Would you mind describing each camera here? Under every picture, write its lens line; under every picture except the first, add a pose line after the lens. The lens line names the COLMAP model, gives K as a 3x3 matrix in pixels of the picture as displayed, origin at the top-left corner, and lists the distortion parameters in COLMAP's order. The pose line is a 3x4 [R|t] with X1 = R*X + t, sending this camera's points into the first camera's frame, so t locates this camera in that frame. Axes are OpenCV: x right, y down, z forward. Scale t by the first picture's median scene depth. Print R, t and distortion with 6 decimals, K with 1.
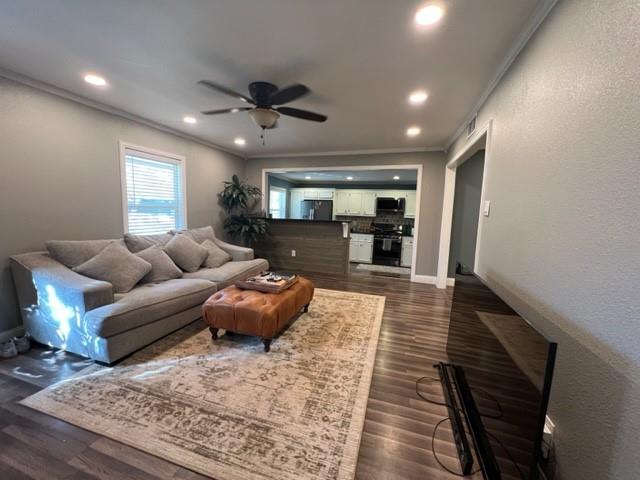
lens RADIAL K [[256.7, 0, 323.2], [0, 256.7, 238.6], [0, 0, 1]] dist [-0.002180, -0.000228]
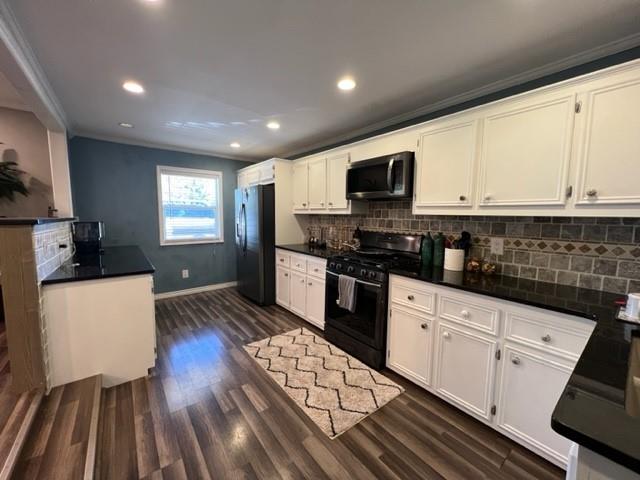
lens RADIAL K [[256.7, 0, 316.6], [0, 256.7, 239.1], [0, 0, 1]] dist [-0.002180, -0.000228]
pose [[0.815669, 0.028892, -0.577797, 0.395081], [-0.040437, 0.999157, -0.007124, -0.043276], [0.577104, 0.029175, 0.816150, 0.663378]]
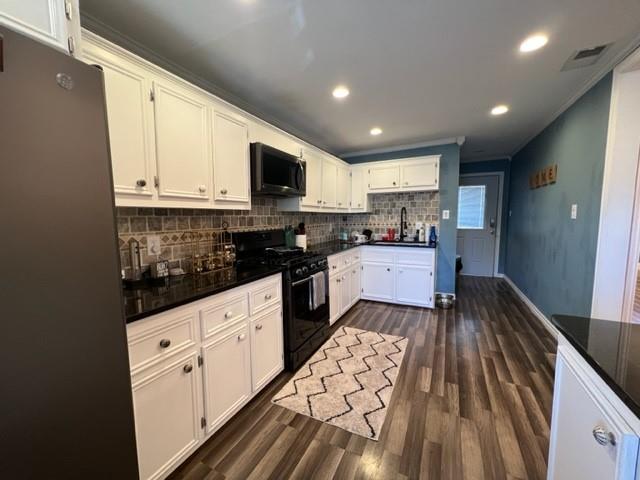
lens RADIAL K [[256.7, 0, 319.2], [0, 256.7, 240.7], [0, 0, 1]] dist [-0.002180, -0.000228]
pose [[0.168251, -0.131411, 0.976946, -0.070831], [0.113433, 0.987072, 0.113238, -0.076869], [-0.979196, 0.091766, 0.180982, 0.890506]]
